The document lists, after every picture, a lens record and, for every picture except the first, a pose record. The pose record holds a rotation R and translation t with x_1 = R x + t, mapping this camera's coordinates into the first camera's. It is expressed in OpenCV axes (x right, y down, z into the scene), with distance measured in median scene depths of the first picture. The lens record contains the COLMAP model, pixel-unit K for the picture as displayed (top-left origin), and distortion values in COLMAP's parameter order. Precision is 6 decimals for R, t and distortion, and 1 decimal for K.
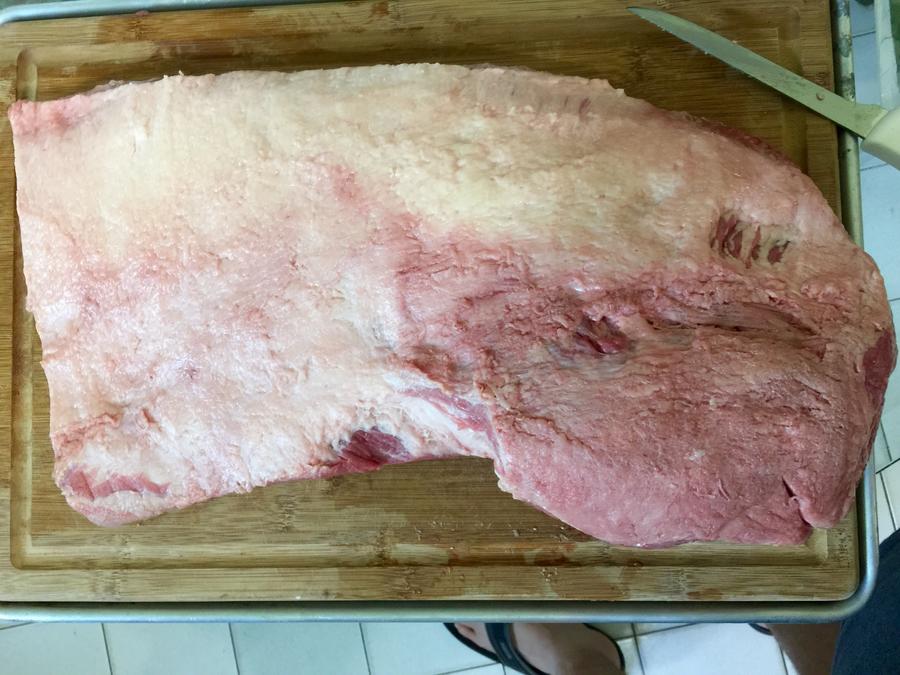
lens RADIAL K [[789.0, 0, 452.4], [0, 789.0, 338.3], [0, 0, 1]] dist [0.057776, -0.044104]
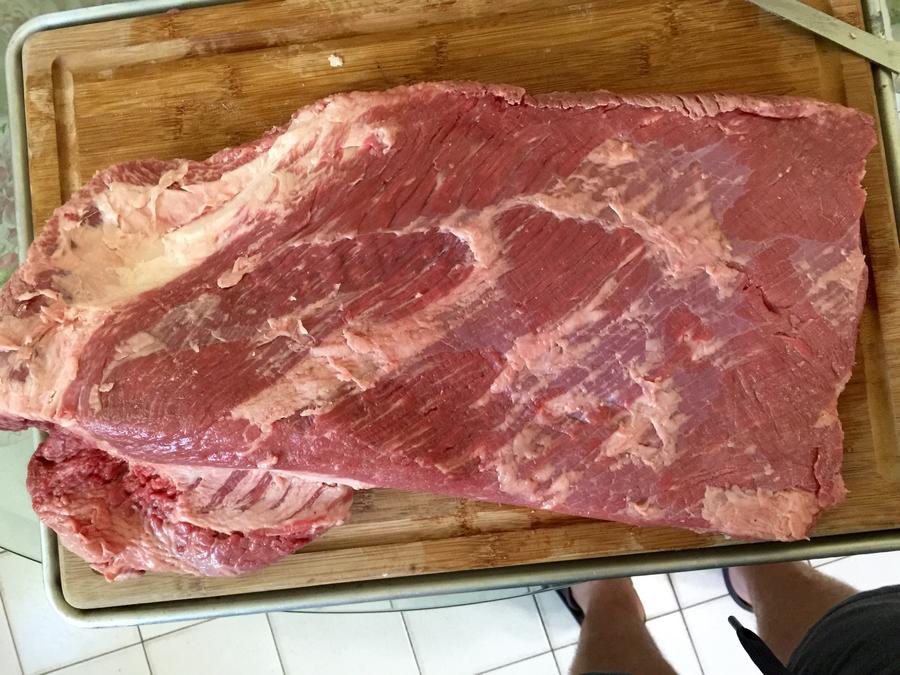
lens RADIAL K [[789.0, 0, 448.5], [0, 789.0, 337.0], [0, 0, 1]] dist [0.057776, -0.044104]
pose [[0.995715, -0.089811, 0.022016, -0.108894], [0.089962, 0.995927, -0.005976, 0.039563], [-0.021390, 0.007931, 0.999740, -0.006721]]
